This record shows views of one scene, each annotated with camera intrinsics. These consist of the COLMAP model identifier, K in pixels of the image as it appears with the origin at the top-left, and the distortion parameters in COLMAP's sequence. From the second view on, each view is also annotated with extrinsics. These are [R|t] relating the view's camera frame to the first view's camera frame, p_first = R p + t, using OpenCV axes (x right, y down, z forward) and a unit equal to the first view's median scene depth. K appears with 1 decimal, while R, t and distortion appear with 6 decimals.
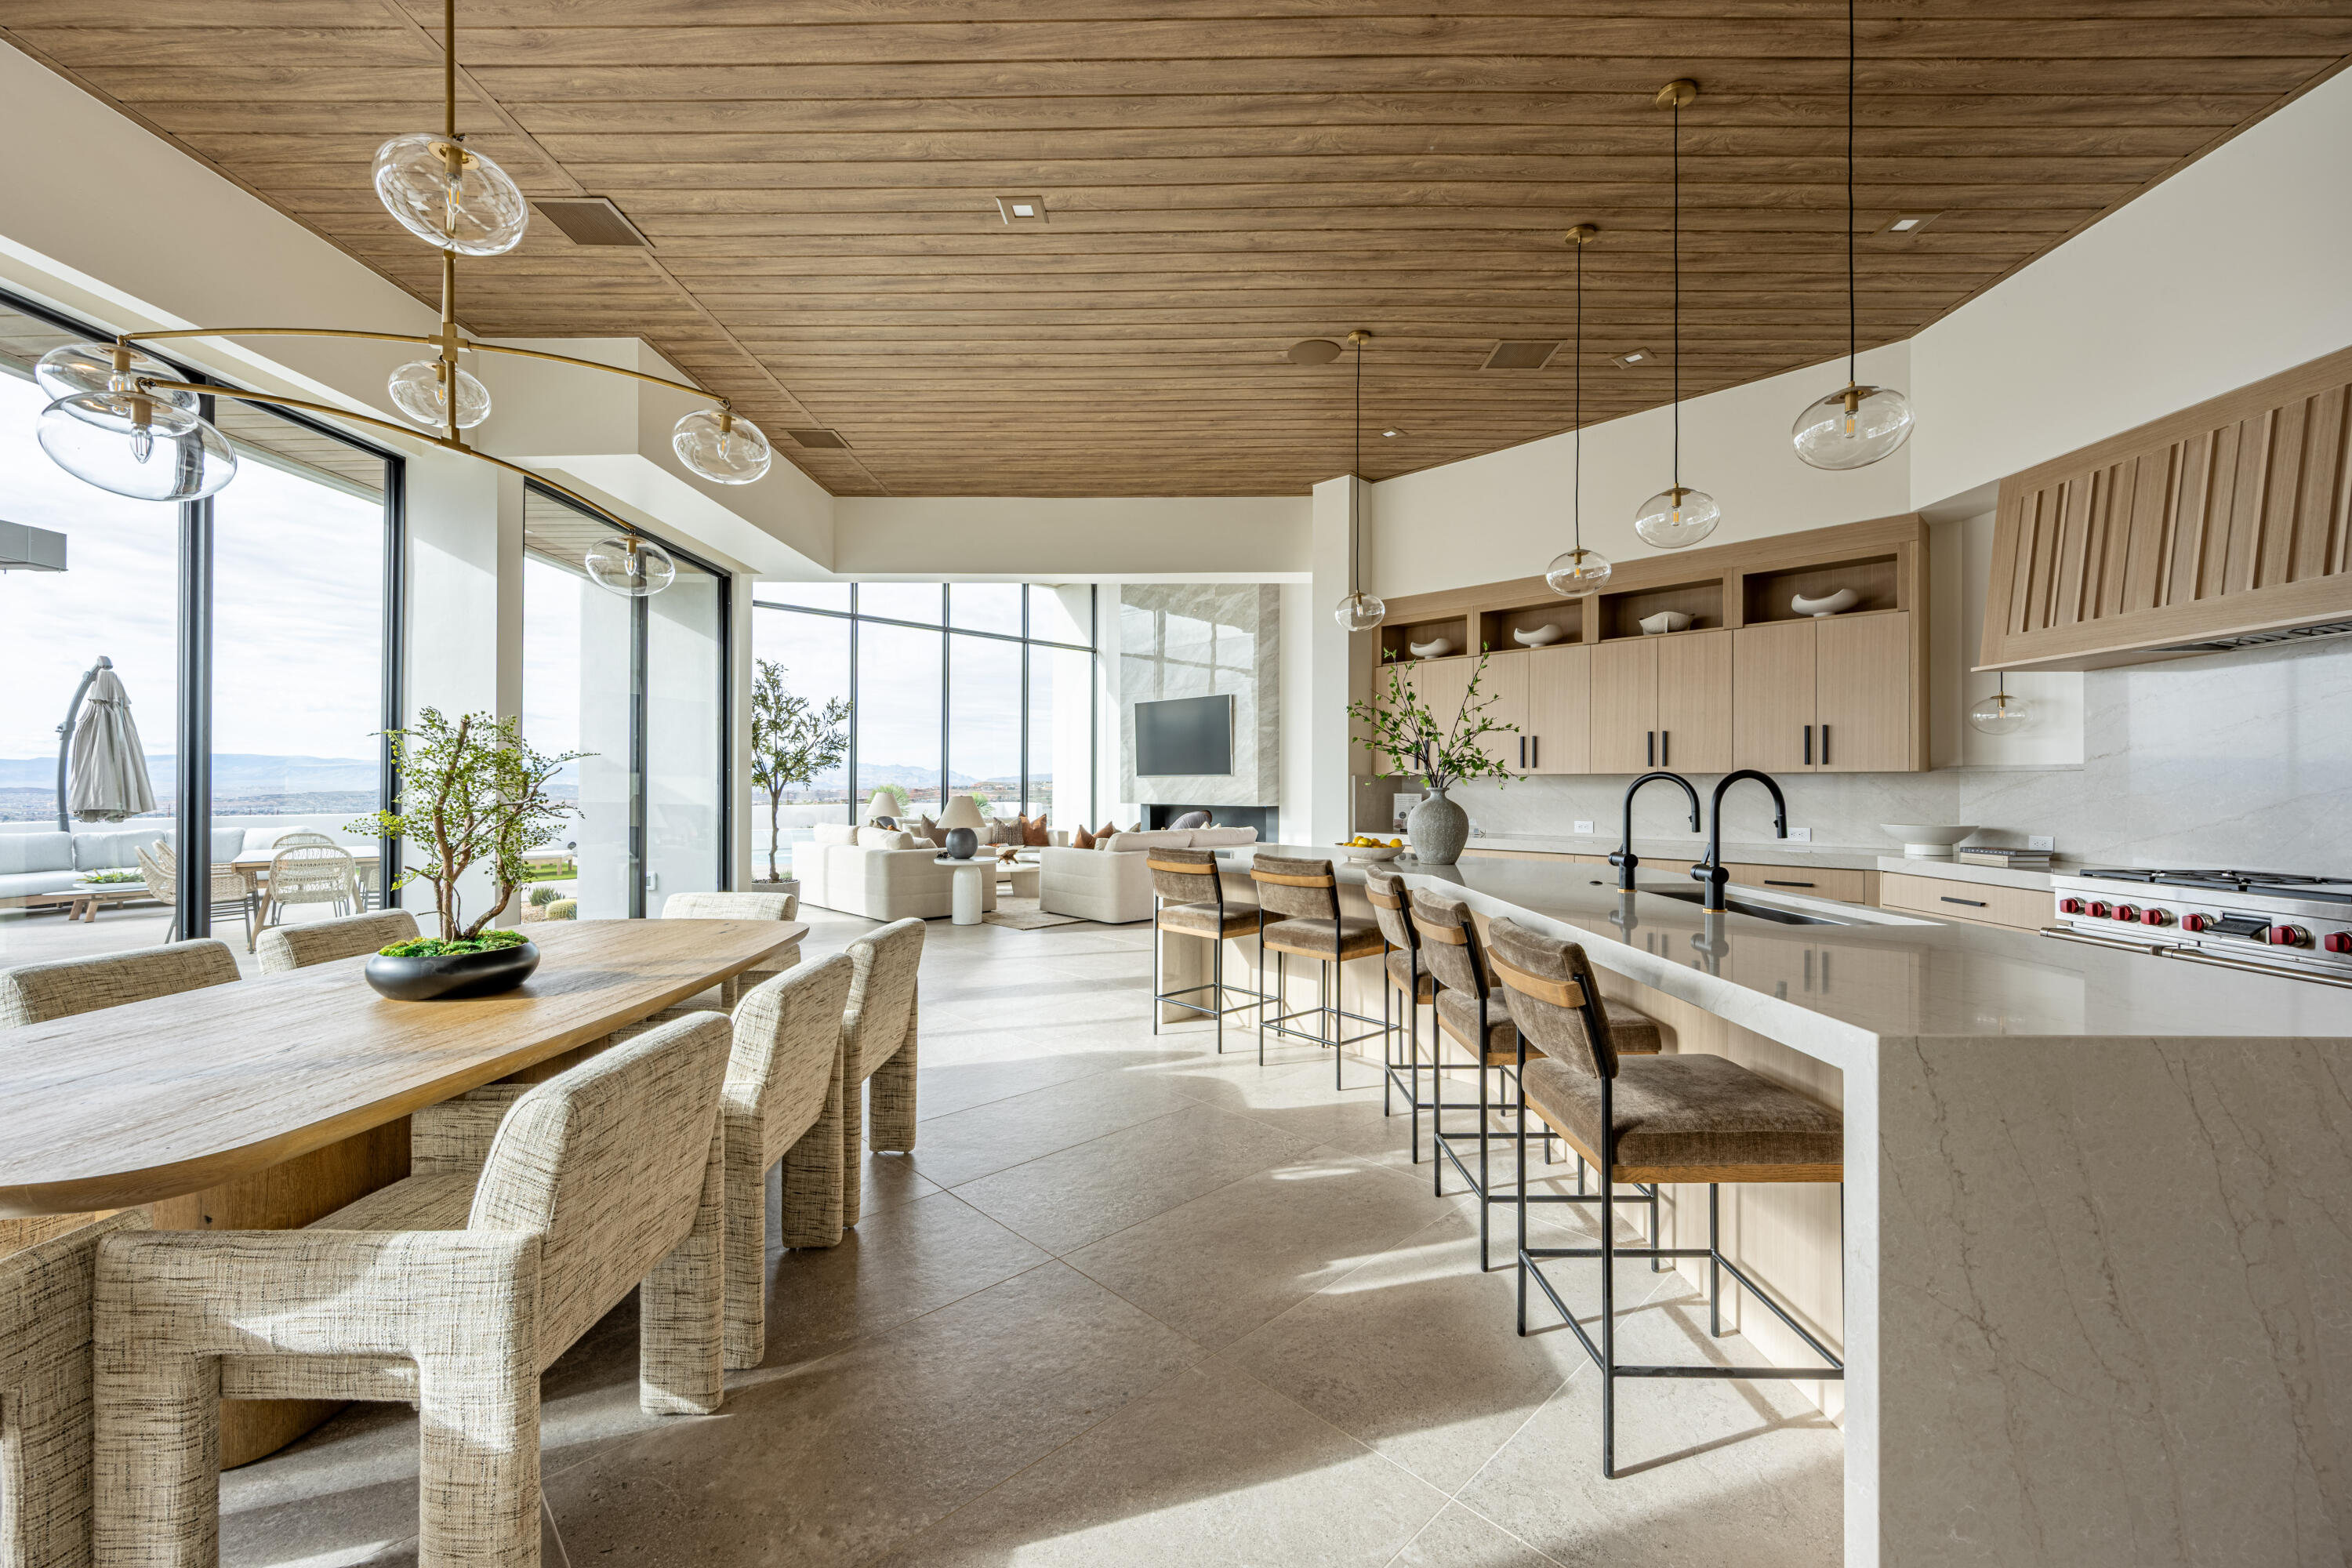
lens RADIAL K [[935.3, 0, 1176.0], [0, 935.3, 784.0], [0, 0, 1]] dist [-0.018916, 0.000053]
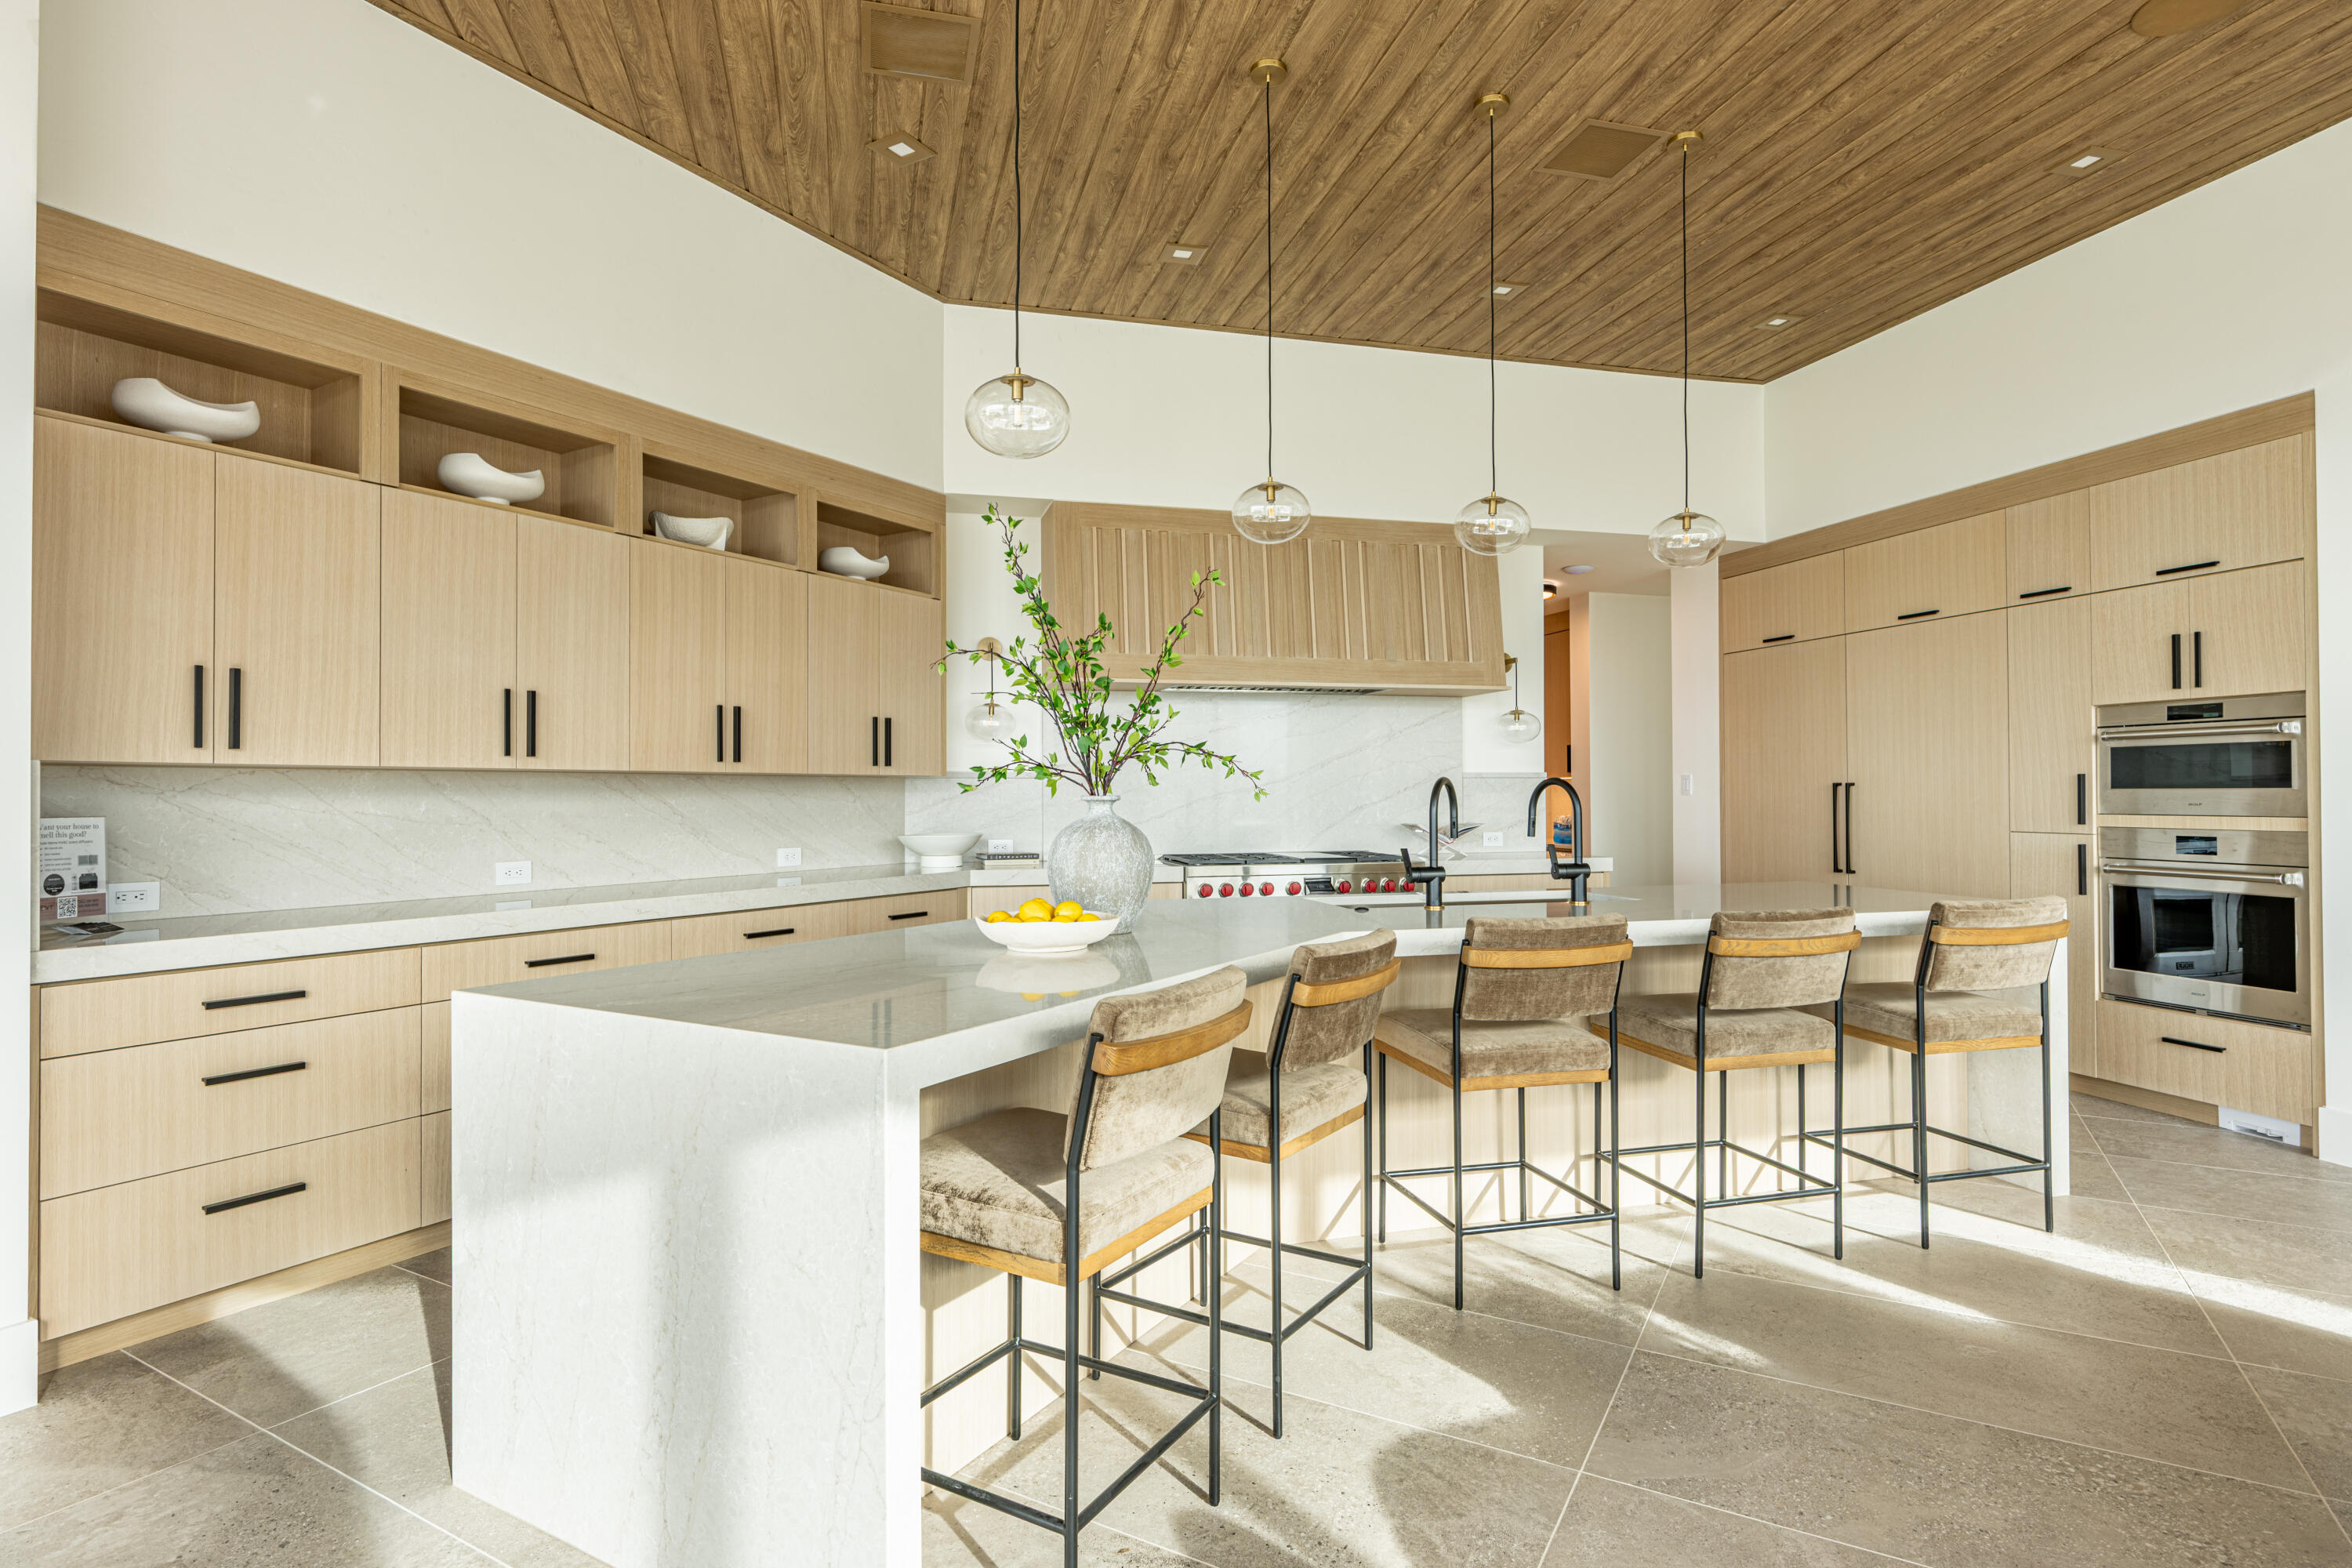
lens RADIAL K [[1182.7, 0, 1176.0], [0, 1182.7, 784.0], [0, 0, 1]] dist [-0.000014, -0.000001]
pose [[-0.264970, 0.005202, 0.964243, -0.417556], [-0.002600, 0.999978, -0.006109, 0.001019], [-0.964253, -0.004125, -0.264951, 1.139543]]
